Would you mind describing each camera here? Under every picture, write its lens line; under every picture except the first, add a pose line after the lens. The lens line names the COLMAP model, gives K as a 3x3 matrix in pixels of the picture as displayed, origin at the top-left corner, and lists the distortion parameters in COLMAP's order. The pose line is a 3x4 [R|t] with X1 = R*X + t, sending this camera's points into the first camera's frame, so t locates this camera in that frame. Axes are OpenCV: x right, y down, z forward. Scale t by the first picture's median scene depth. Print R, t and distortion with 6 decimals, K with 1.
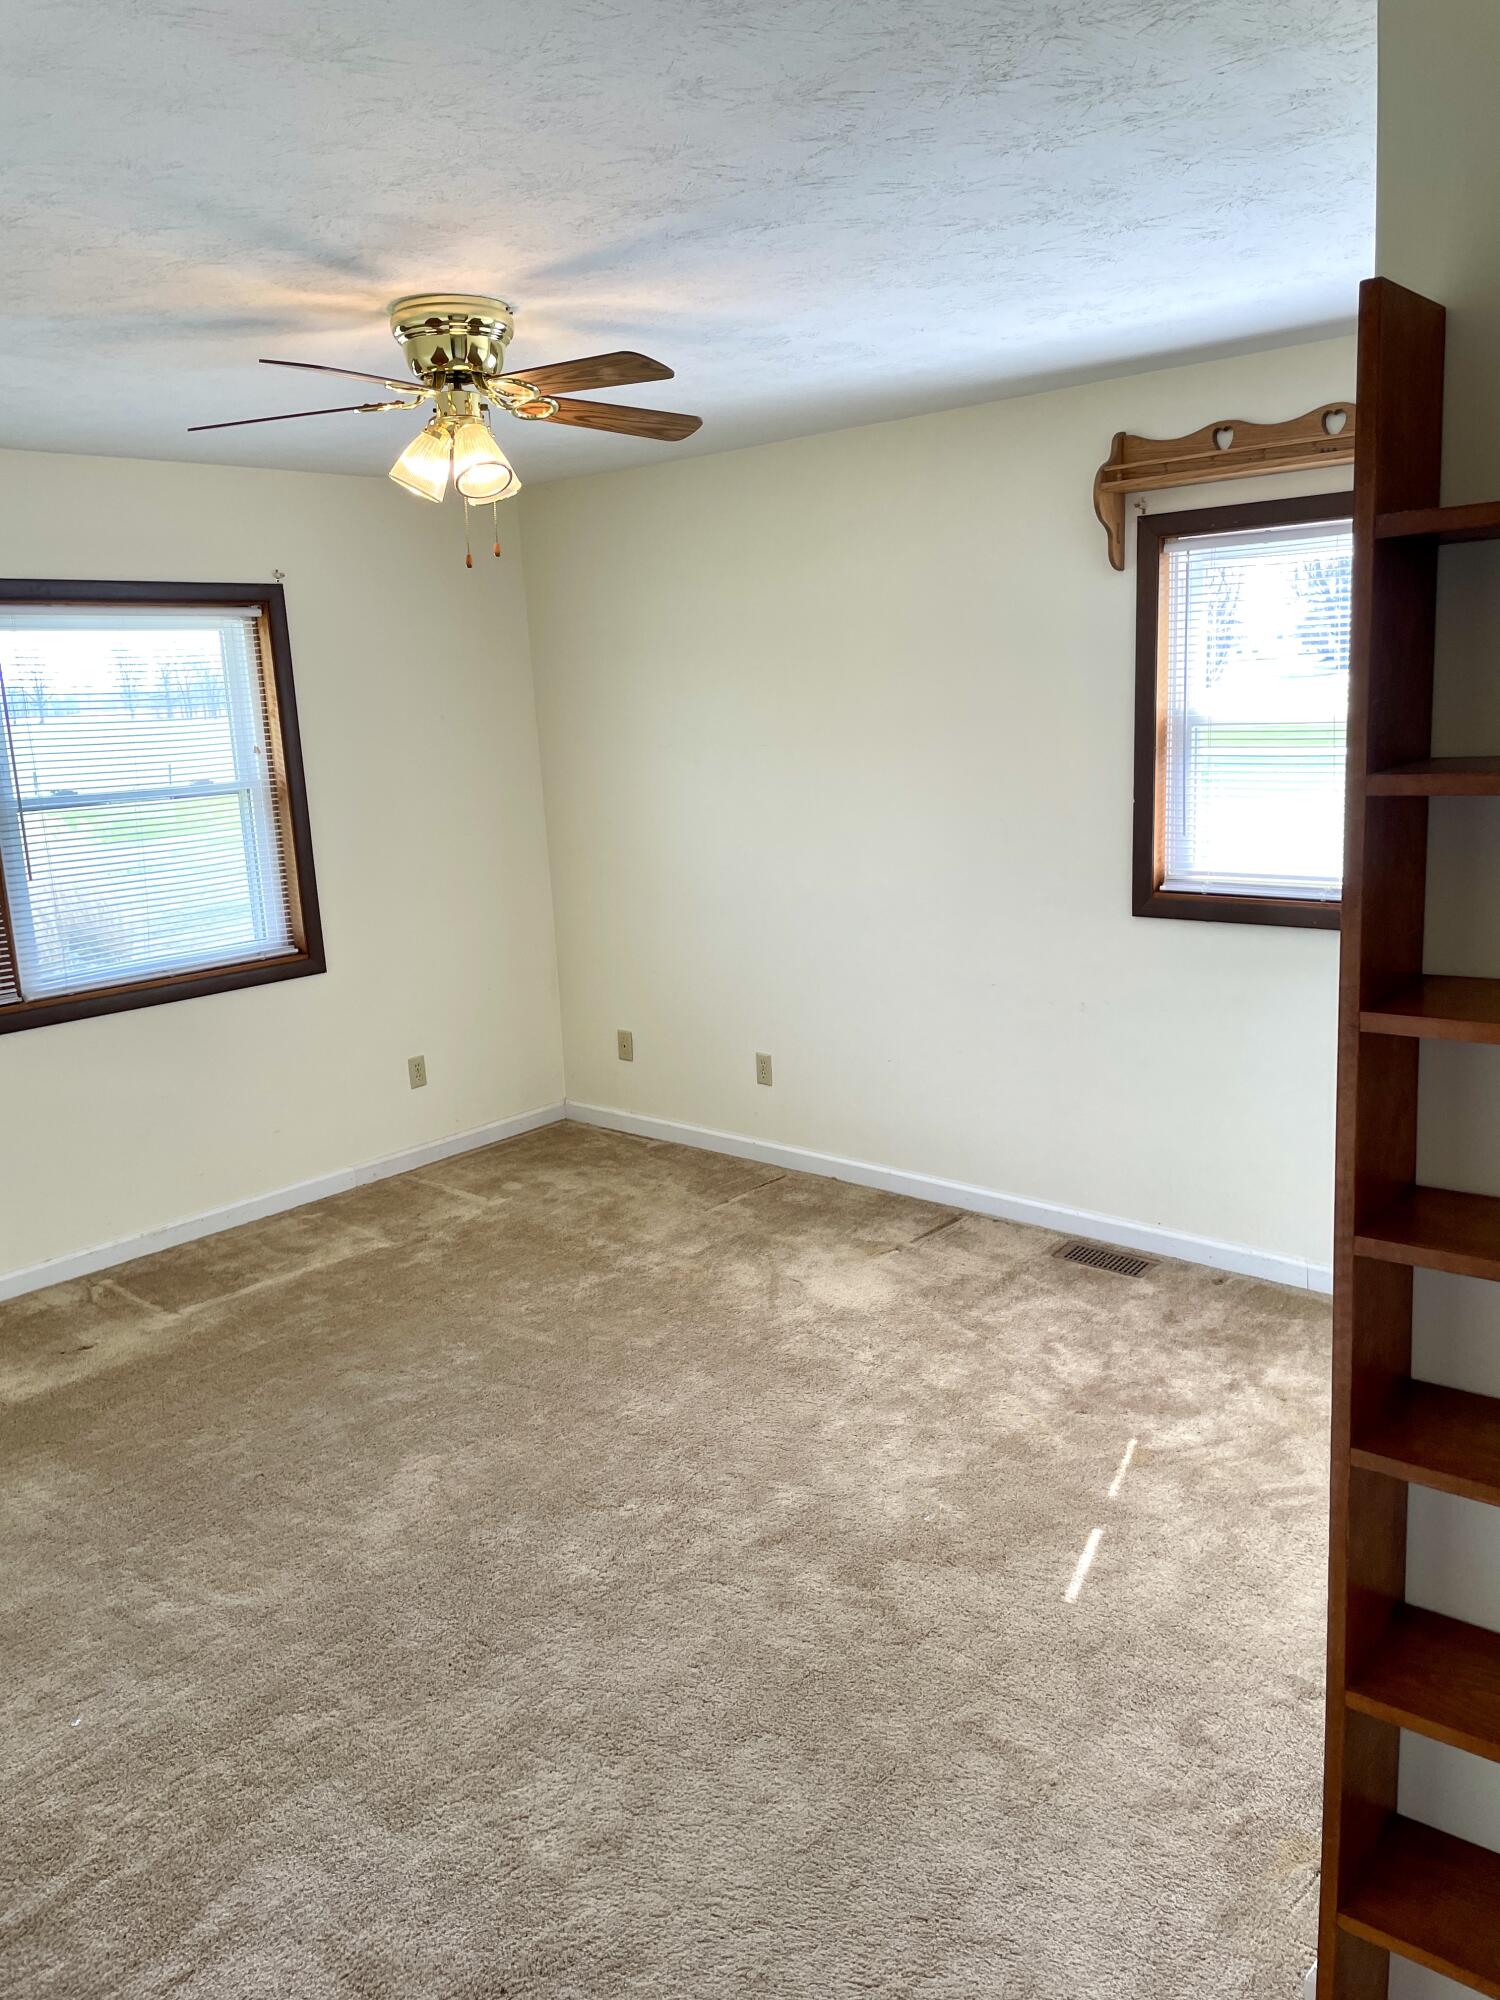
lens RADIAL K [[1478.2, 0, 750.0], [0, 1478.2, 1000.0], [0, 0, 1]] dist [0.108902, -0.142864]
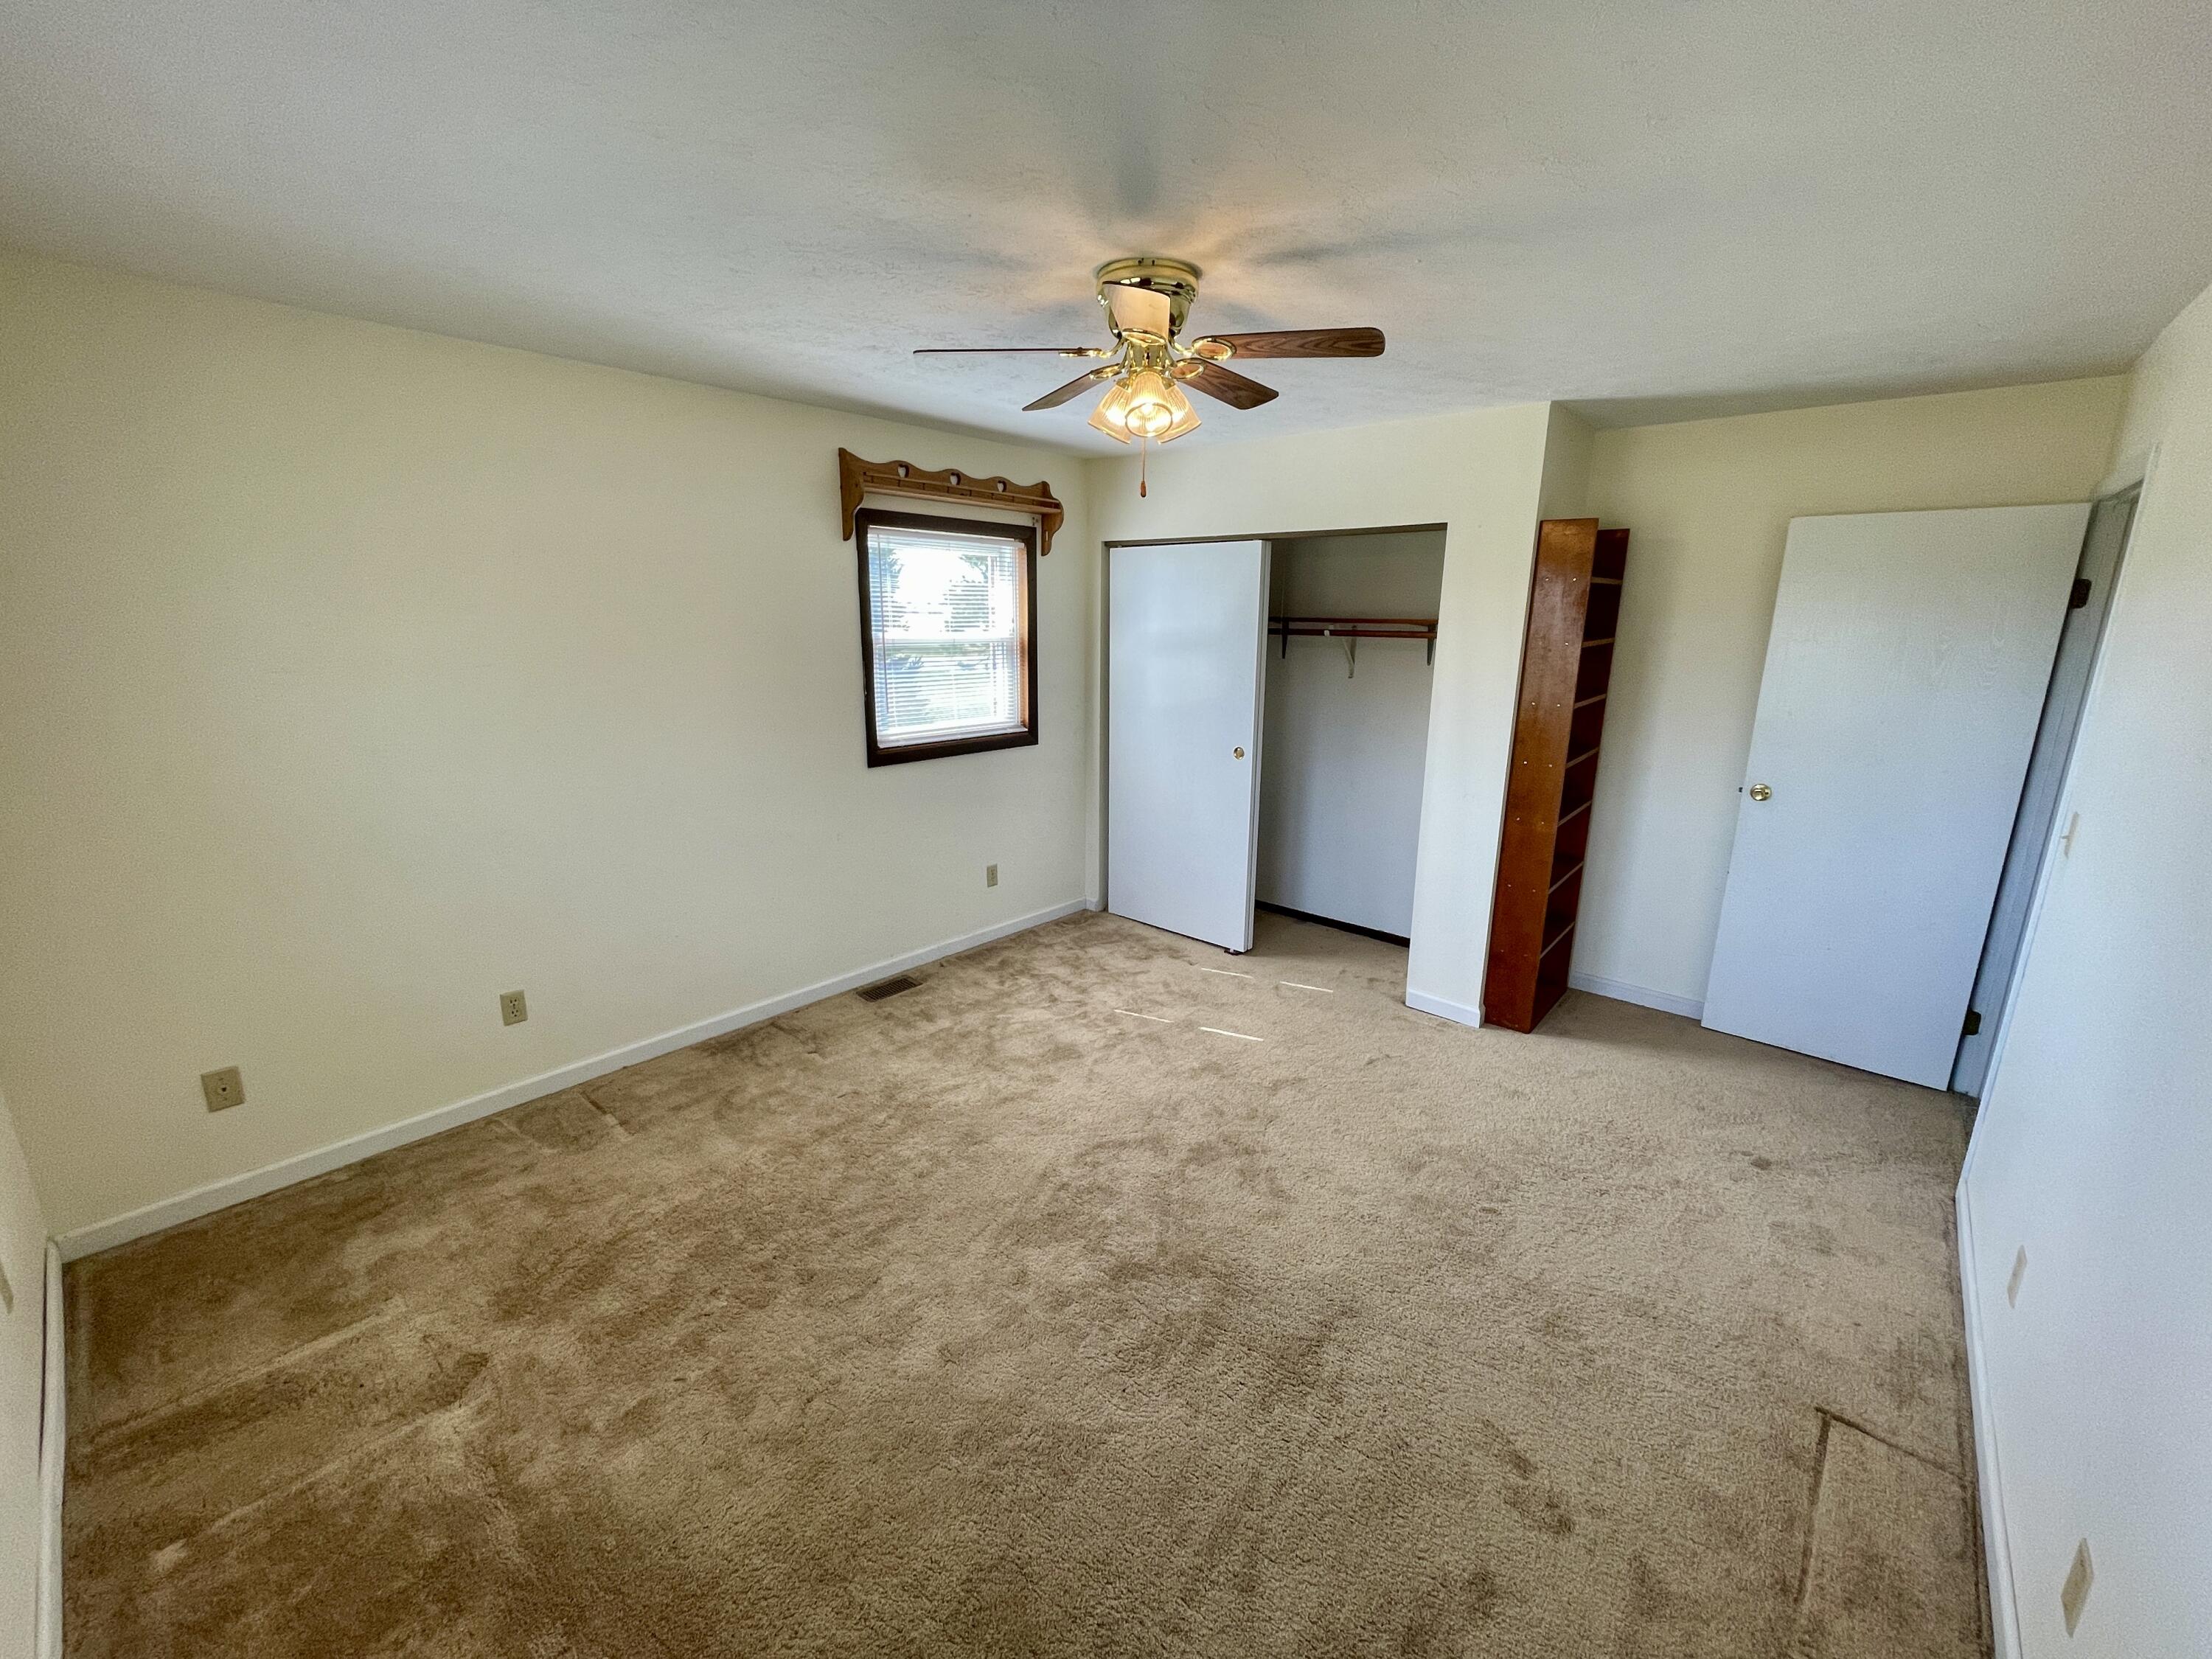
lens RADIAL K [[889.9, 0, 1106.0], [0, 889.9, 829.5], [0, 0, 1]] dist [0.001420, -0.000194]
pose [[0.011924, -0.195431, 0.980645, -0.651345], [0.196390, 0.962071, 0.189341, -0.119930], [-0.980453, 0.190331, 0.049852, 0.715688]]
